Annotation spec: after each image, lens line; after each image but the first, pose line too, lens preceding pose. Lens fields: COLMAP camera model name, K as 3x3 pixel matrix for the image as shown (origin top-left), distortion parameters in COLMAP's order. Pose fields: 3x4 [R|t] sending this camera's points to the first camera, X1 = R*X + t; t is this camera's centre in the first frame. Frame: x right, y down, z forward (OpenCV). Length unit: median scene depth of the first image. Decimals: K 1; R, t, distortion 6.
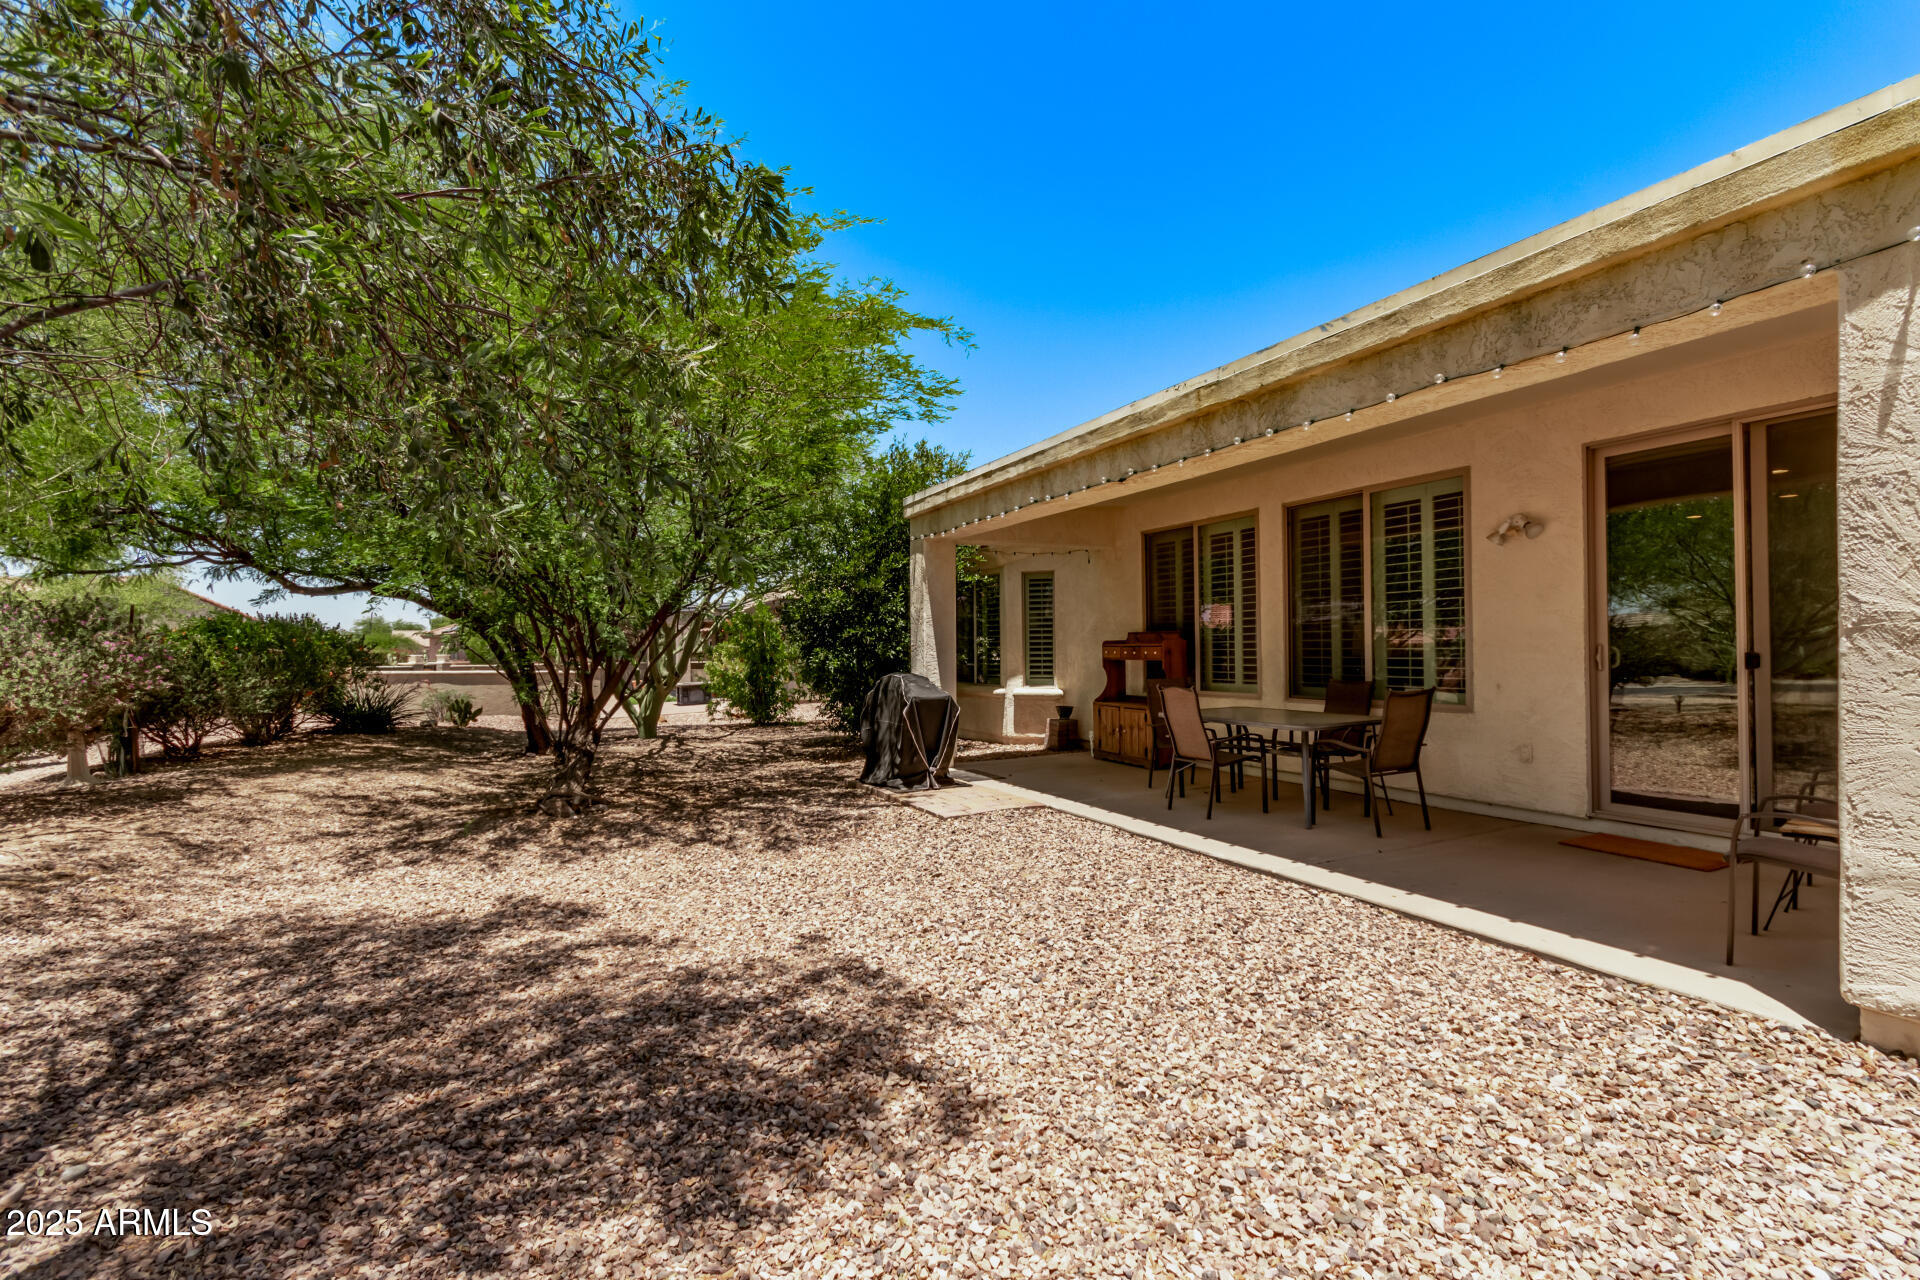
lens RADIAL K [[910.3, 0, 967.2], [0, 910.3, 648.2], [0, 0, 1]] dist [0.012956, -0.000233]
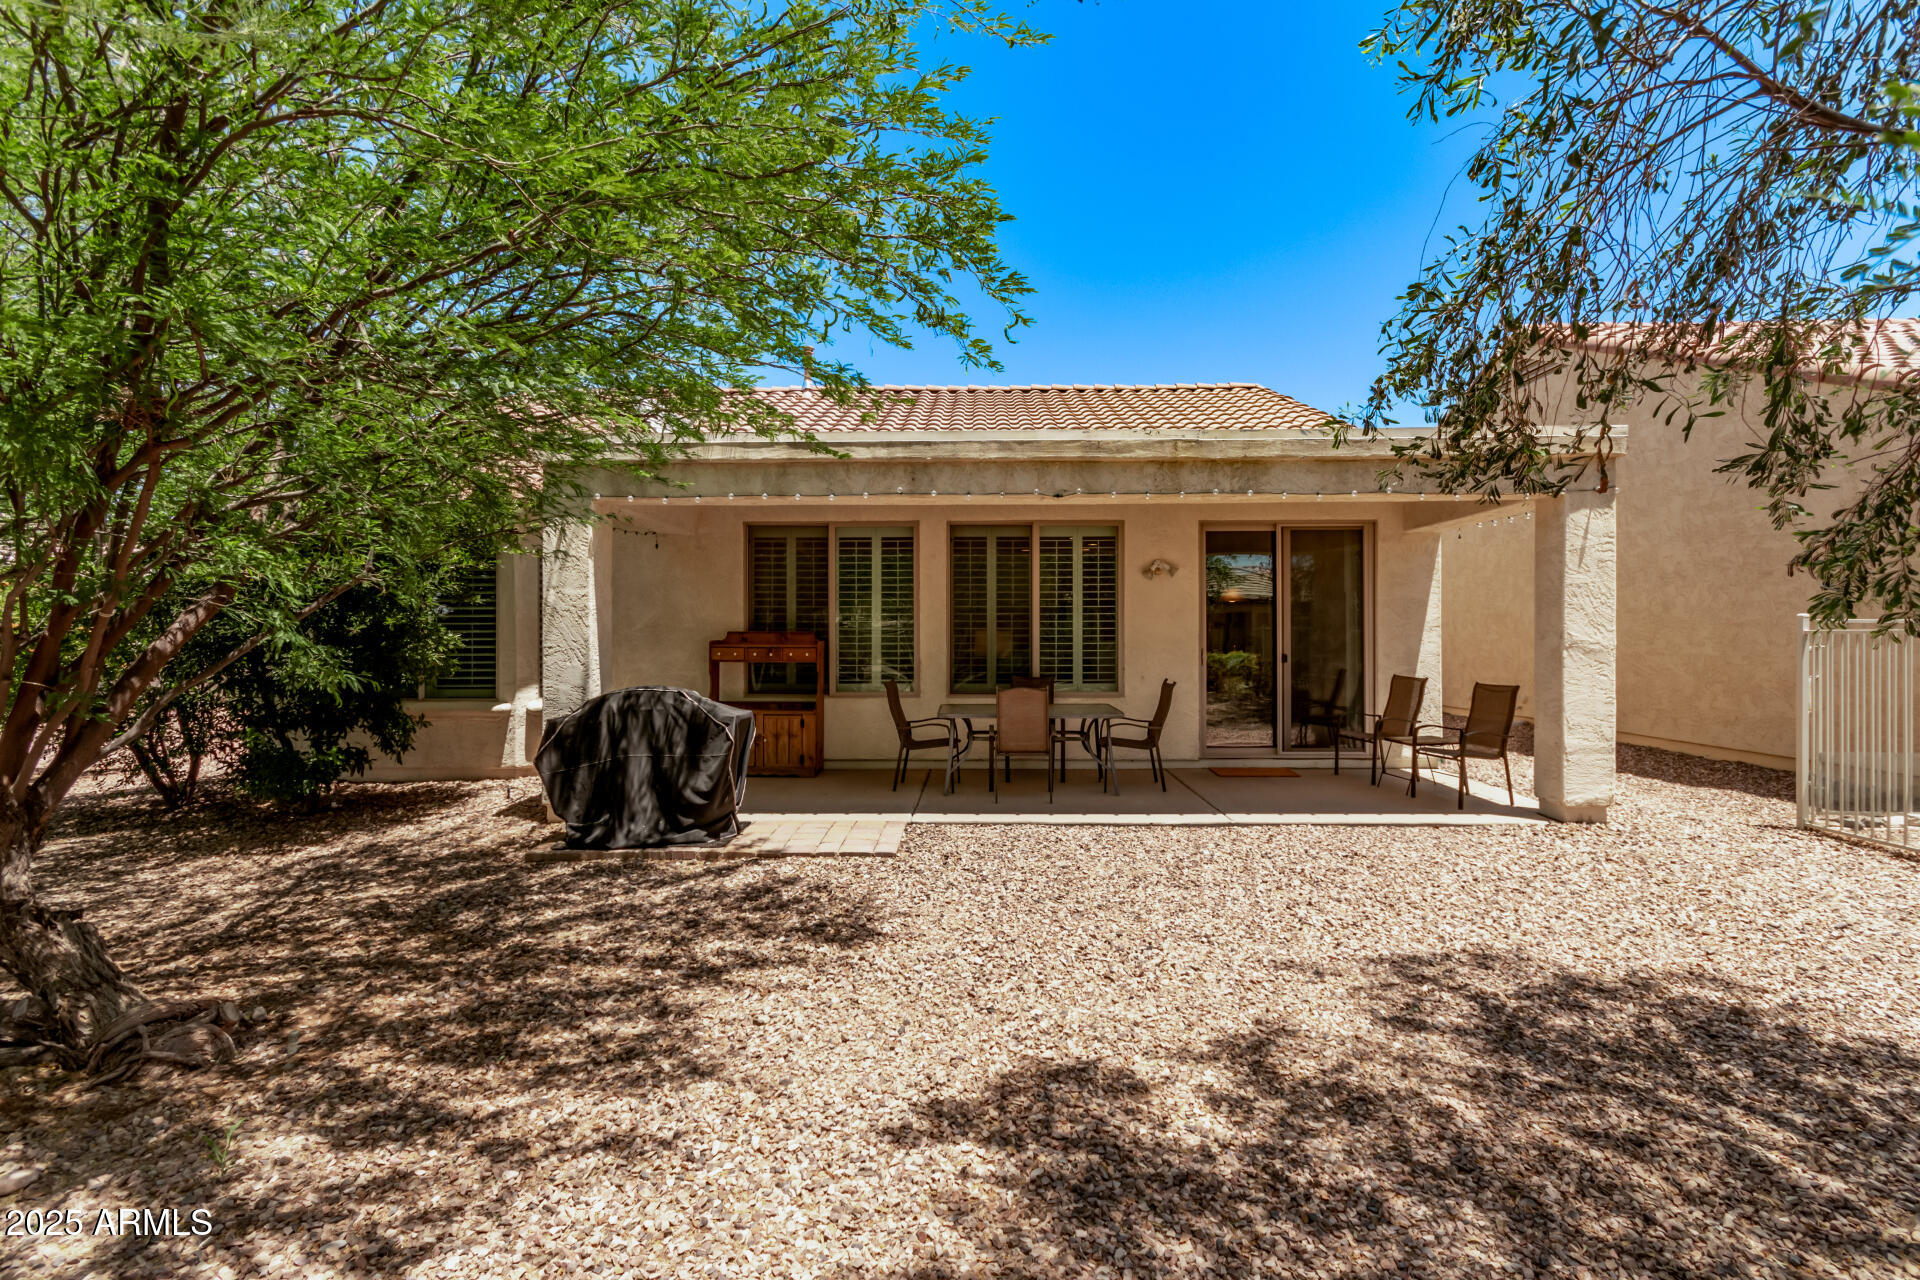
lens RADIAL K [[910.3, 0, 965.5], [0, 910.3, 635.8], [0, 0, 1]] dist [0.012956, -0.000233]
pose [[0.441060, 0.005642, 0.897460, -1.161542], [-0.004411, 0.999982, -0.004119, -0.021981], [-0.897467, -0.002142, 0.441077, 0.867311]]
